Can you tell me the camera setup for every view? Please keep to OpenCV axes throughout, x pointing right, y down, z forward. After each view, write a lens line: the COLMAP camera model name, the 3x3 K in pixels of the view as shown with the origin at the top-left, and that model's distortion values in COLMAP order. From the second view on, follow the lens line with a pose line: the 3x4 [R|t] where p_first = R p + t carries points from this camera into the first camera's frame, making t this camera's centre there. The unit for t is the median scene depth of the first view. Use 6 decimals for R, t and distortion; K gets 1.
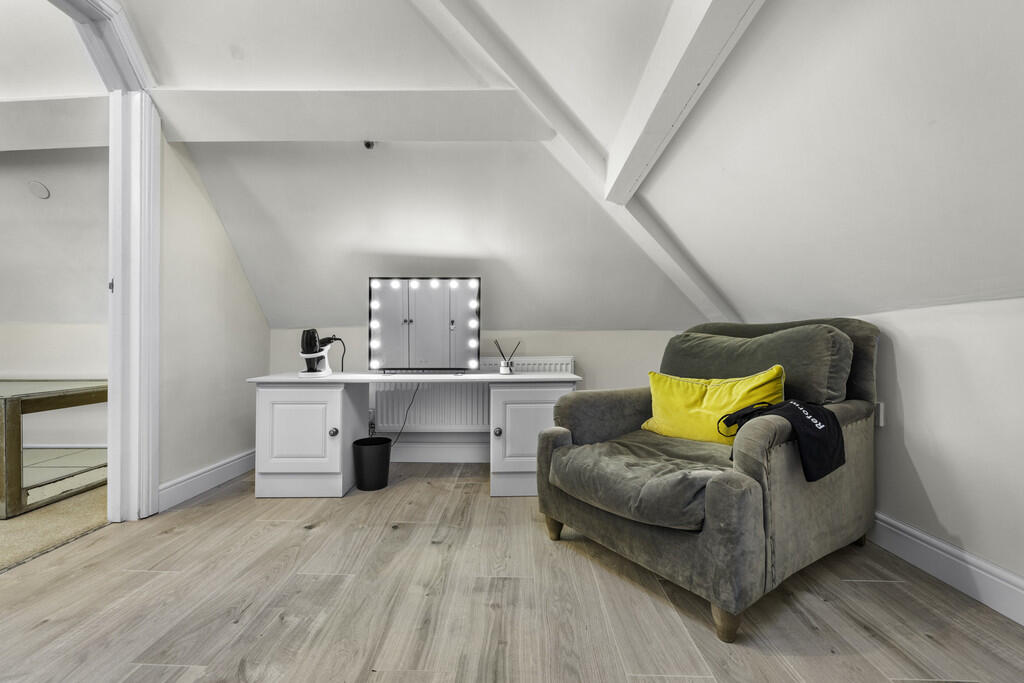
lens RADIAL K [[422.3, 0, 496.9], [0, 422.3, 346.9], [0, 0, 1]] dist [0.004468, -0.002292]
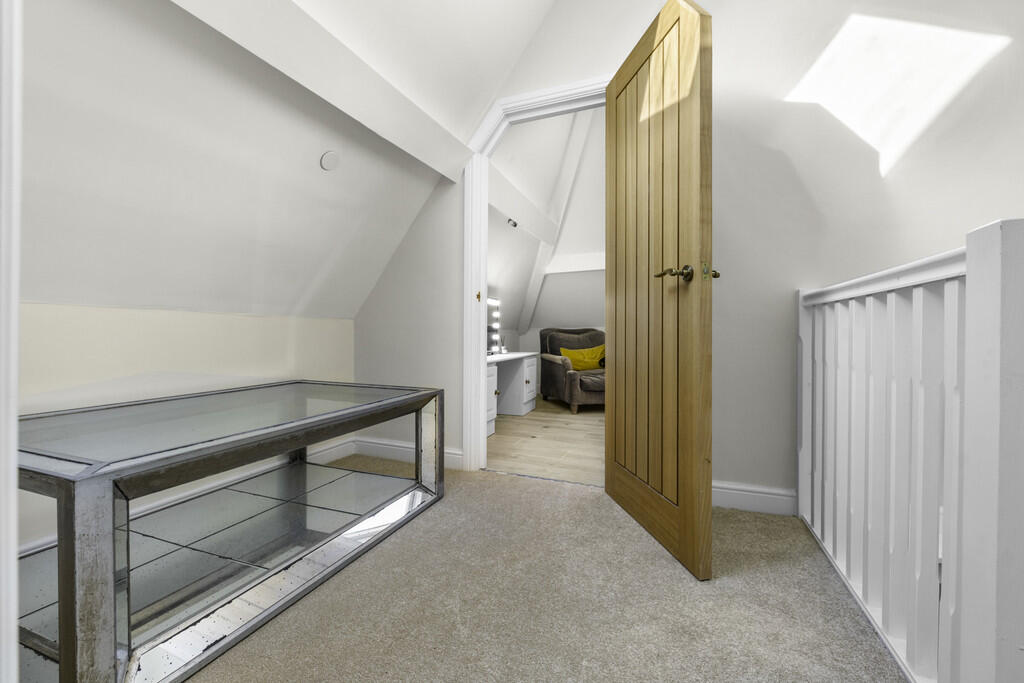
lens RADIAL K [[422.3, 0, 504.5], [0, 422.3, 335.5], [0, 0, 1]] dist [0.004468, -0.002292]
pose [[0.335352, -0.005537, 0.942077, -2.371895], [0.004509, 0.999981, 0.004272, -0.028576], [-0.942082, 0.002815, 0.335370, 0.520561]]
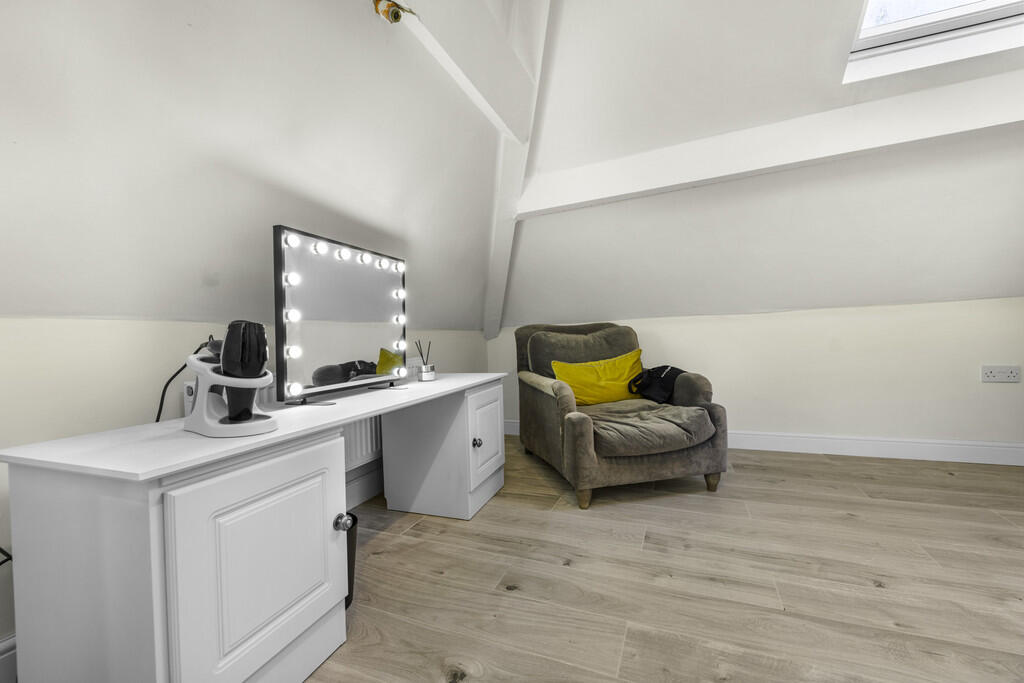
lens RADIAL K [[422.3, 0, 505.5], [0, 422.3, 345.7], [0, 0, 1]] dist [0.004468, -0.002292]
pose [[0.336734, -0.029918, 0.941124, -0.982166], [0.039728, 0.999057, 0.017545, -0.017158], [-0.940761, 0.031481, 0.337605, 0.777832]]
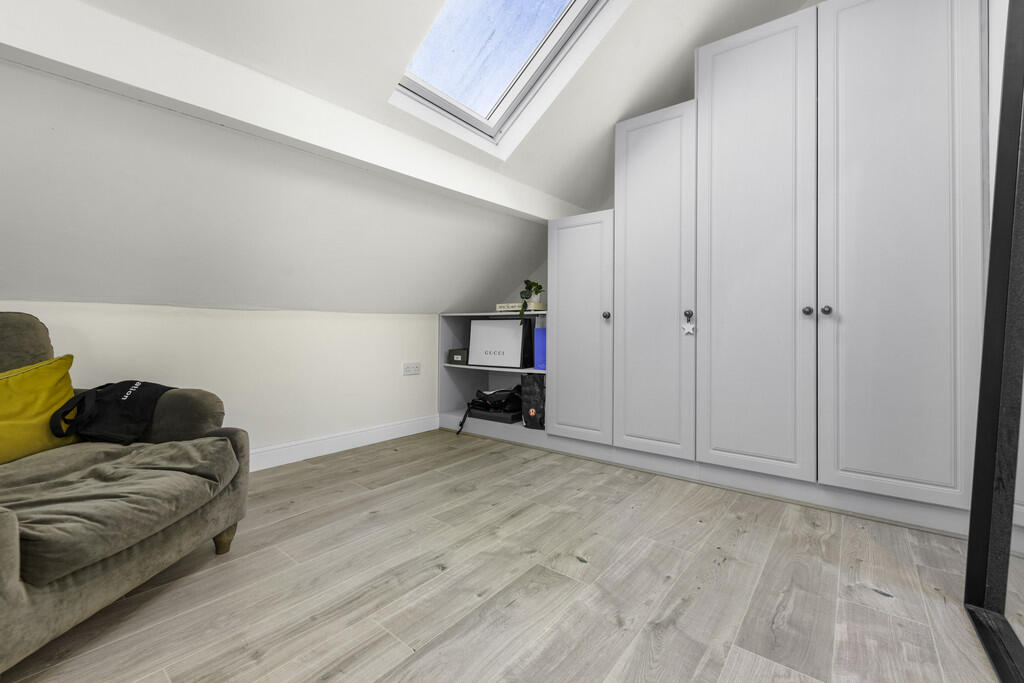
lens RADIAL K [[422.3, 0, 523.8], [0, 422.3, 323.4], [0, 0, 1]] dist [0.004468, -0.002292]
pose [[-0.825689, 0.004428, 0.564108, -0.655660], [-0.005566, 0.999857, -0.015995, -0.015537], [-0.564098, -0.016347, -0.825546, 1.020392]]
